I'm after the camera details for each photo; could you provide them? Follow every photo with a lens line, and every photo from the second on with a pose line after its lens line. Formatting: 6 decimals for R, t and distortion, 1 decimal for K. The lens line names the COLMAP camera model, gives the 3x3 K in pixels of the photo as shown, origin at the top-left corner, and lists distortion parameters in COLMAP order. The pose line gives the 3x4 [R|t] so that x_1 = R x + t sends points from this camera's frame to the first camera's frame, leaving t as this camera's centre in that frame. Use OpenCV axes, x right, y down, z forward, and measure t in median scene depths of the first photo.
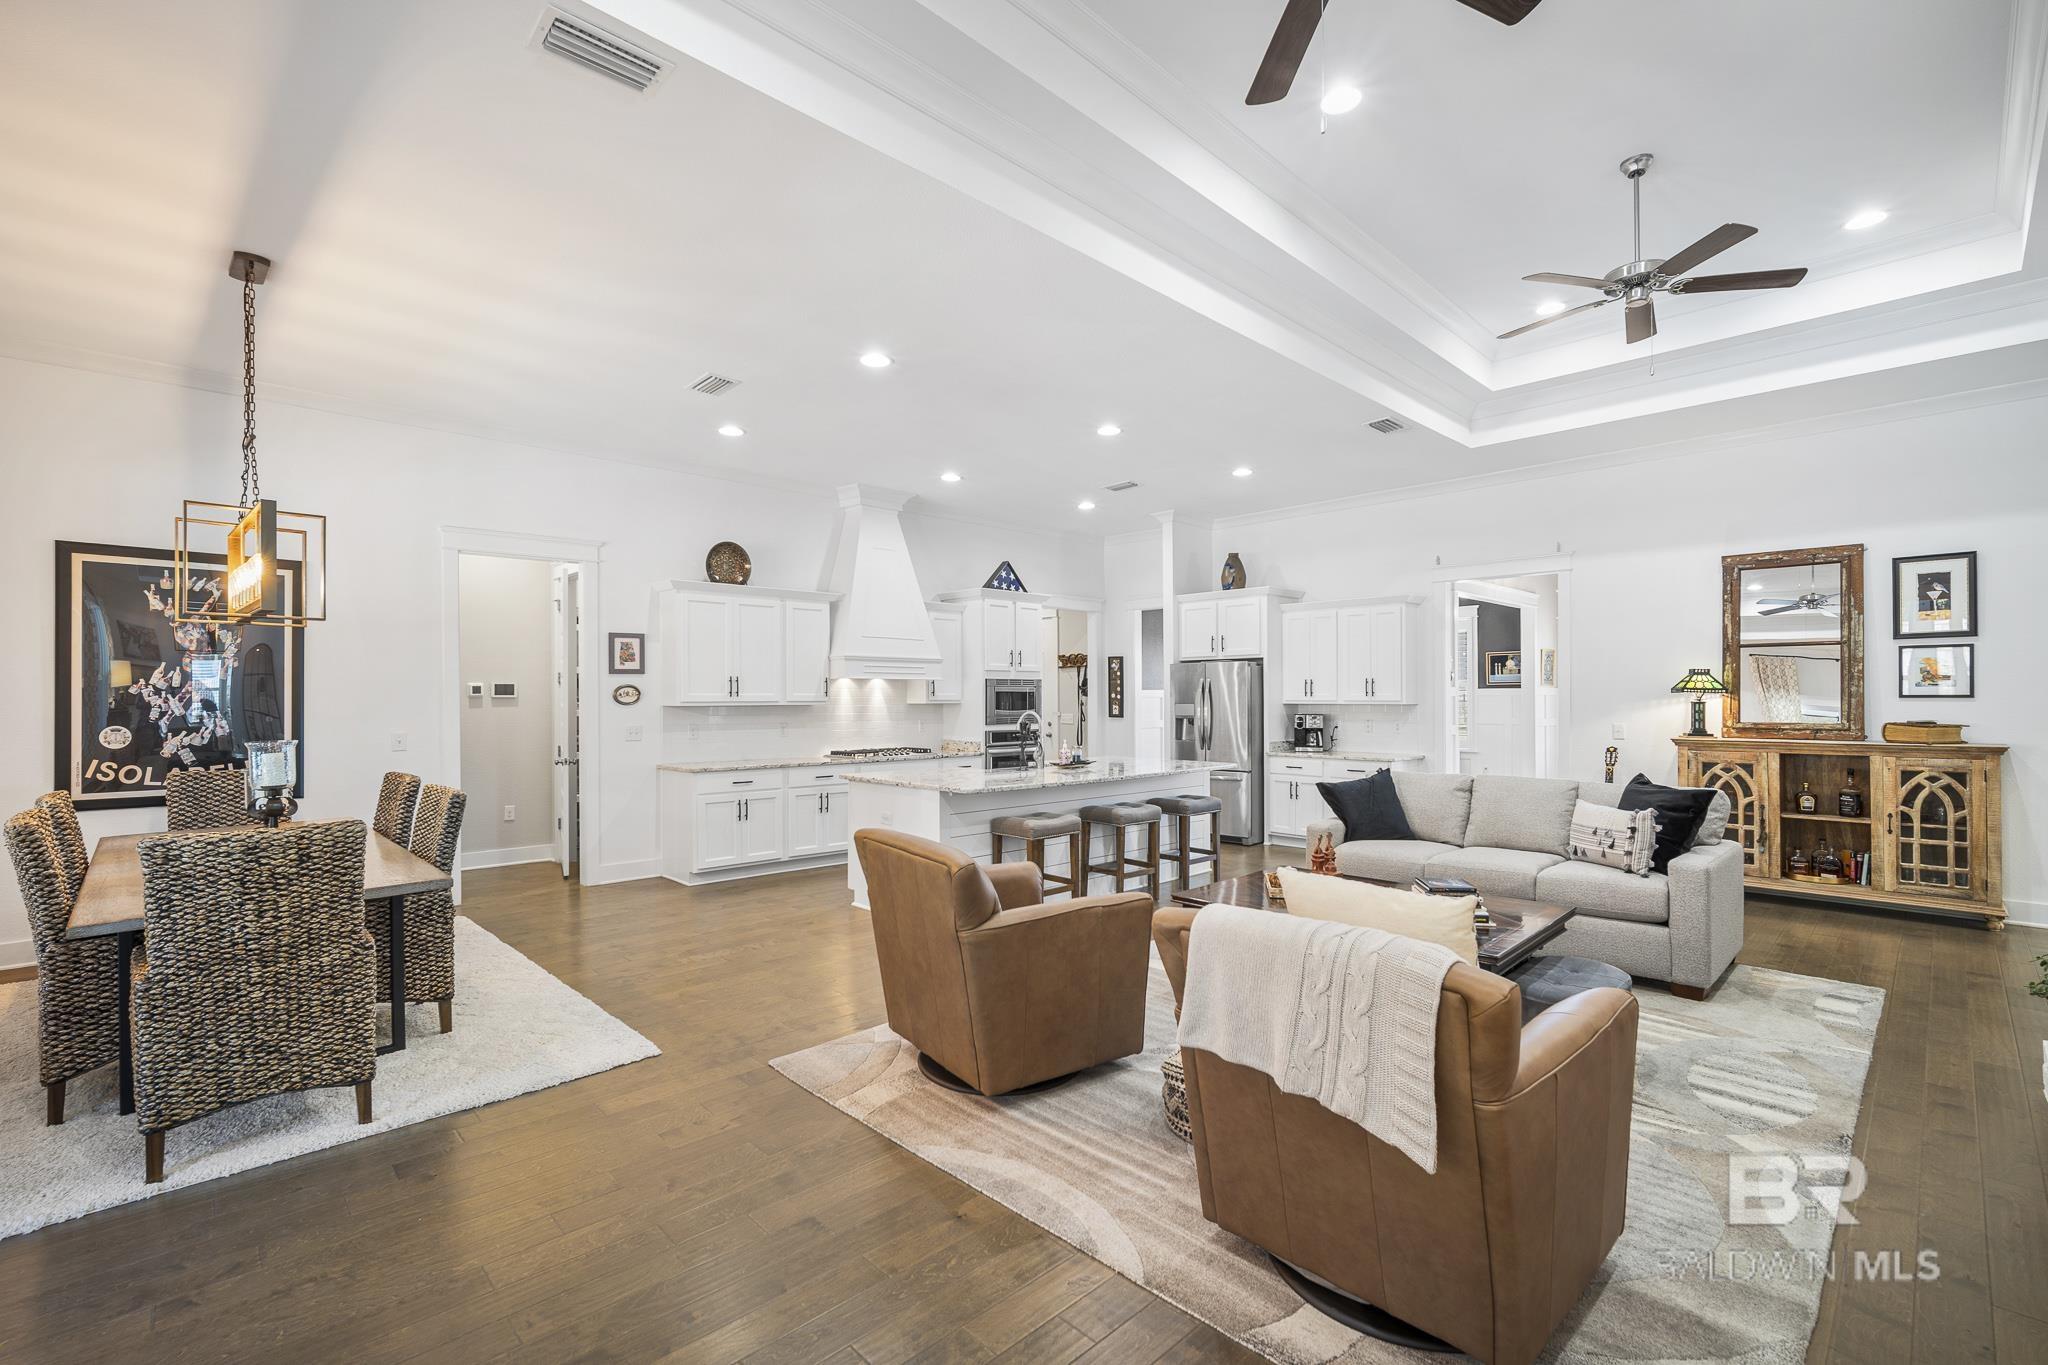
lens RADIAL K [[910.4, 0, 1028.6], [0, 910.4, 691.2], [0, 0, 1]] dist [-0.005621, -0.000236]
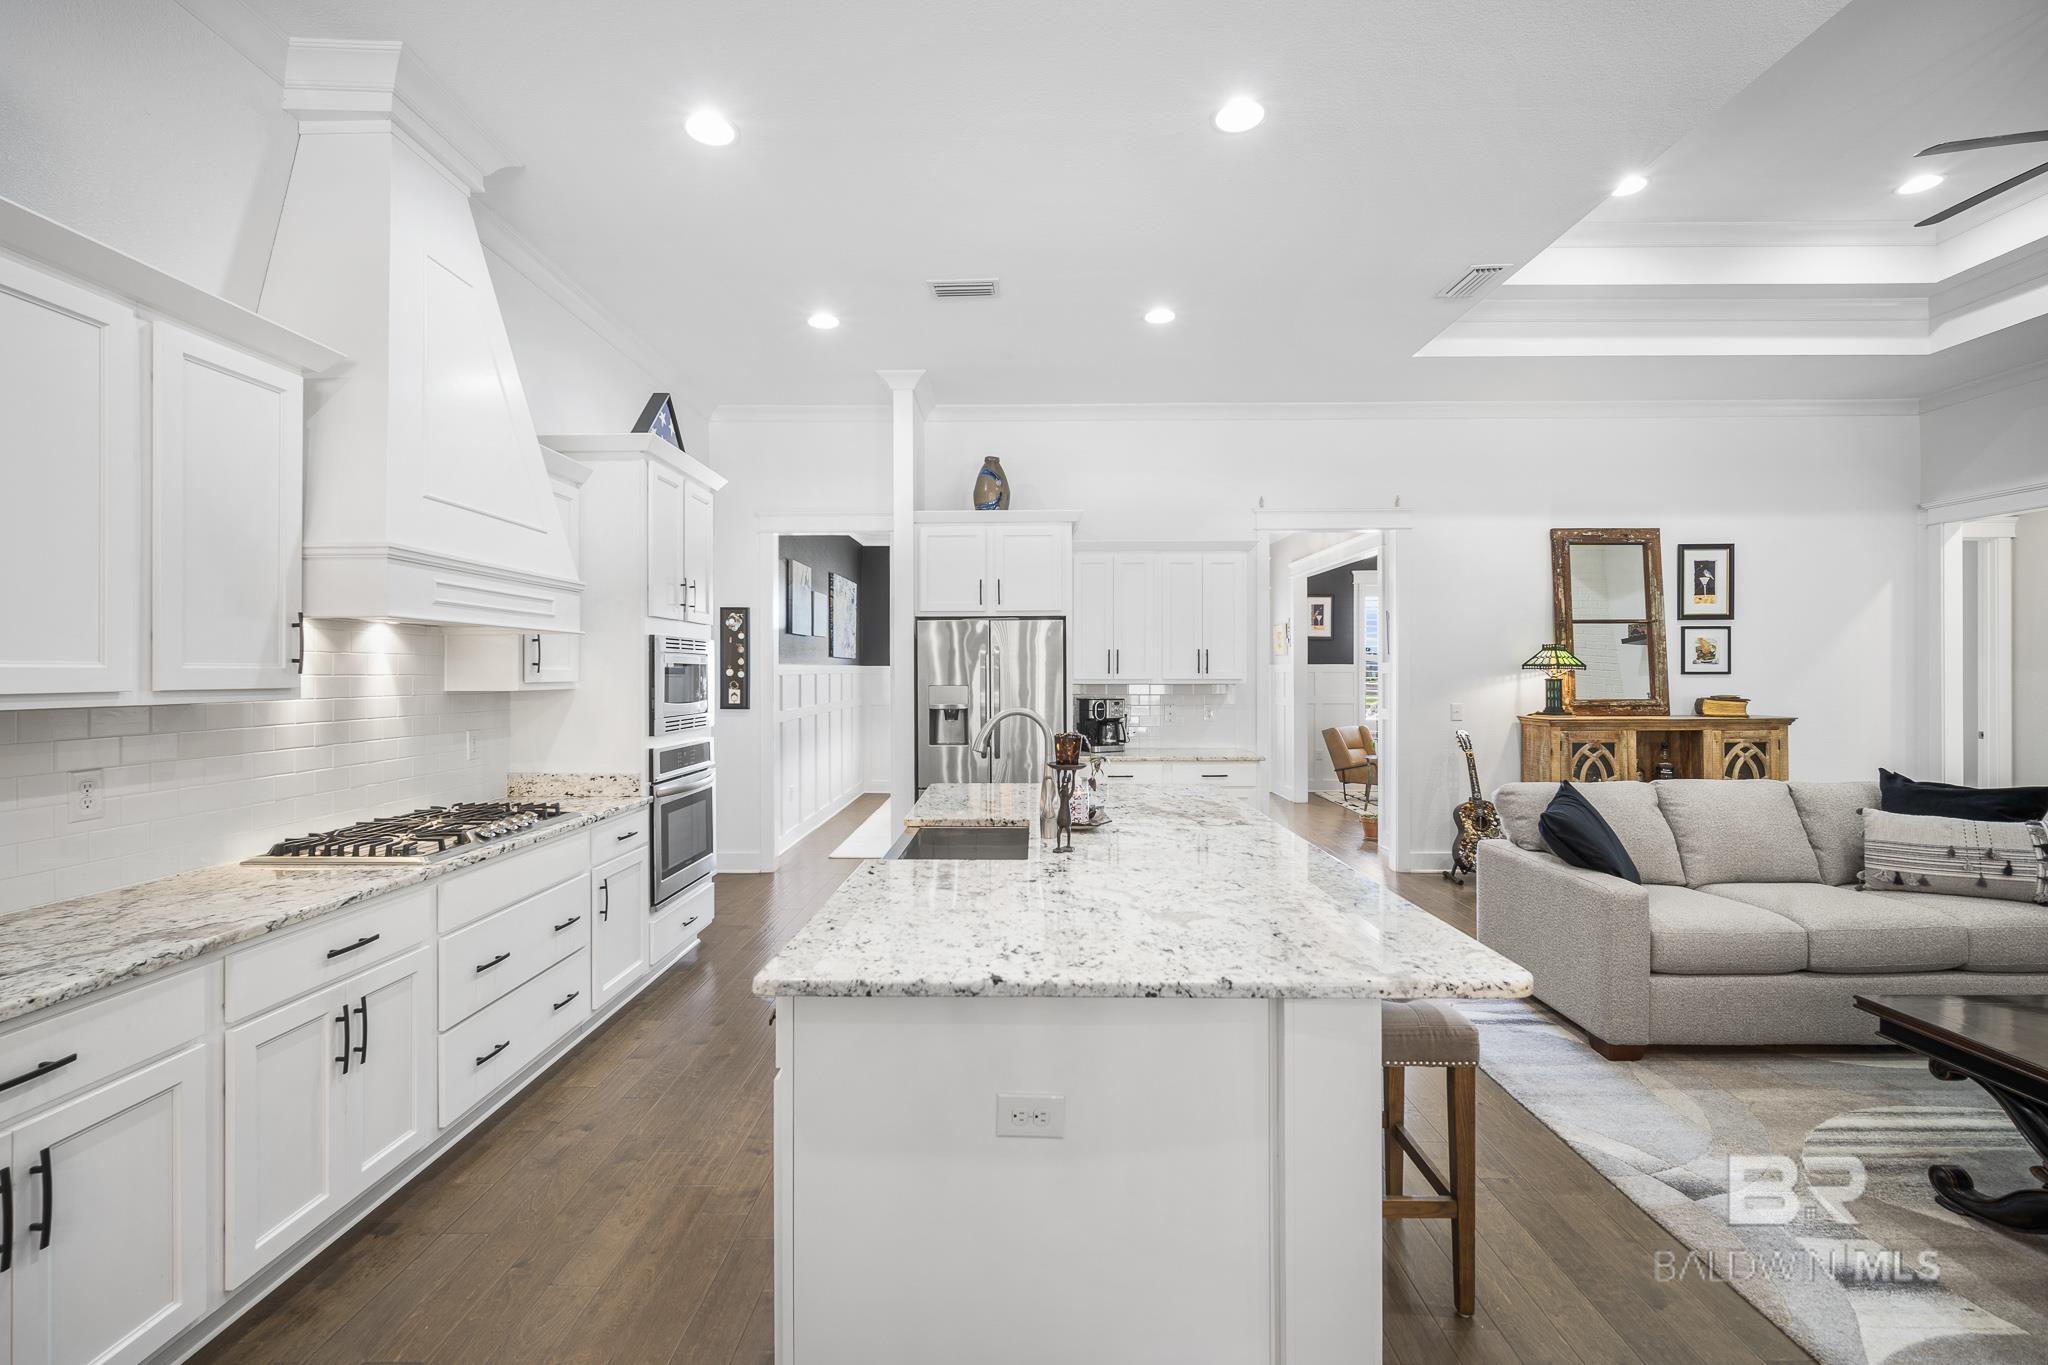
lens RADIAL K [[910.4, 0, 1024.1], [0, 910.4, 668.7], [0, 0, 1]] dist [-0.005621, -0.000236]
pose [[0.697826, 0.003762, 0.716257, -0.341211], [-0.003331, 0.999992, -0.002007, 0.005034], [-0.716259, -0.000985, 0.697834, 0.769328]]
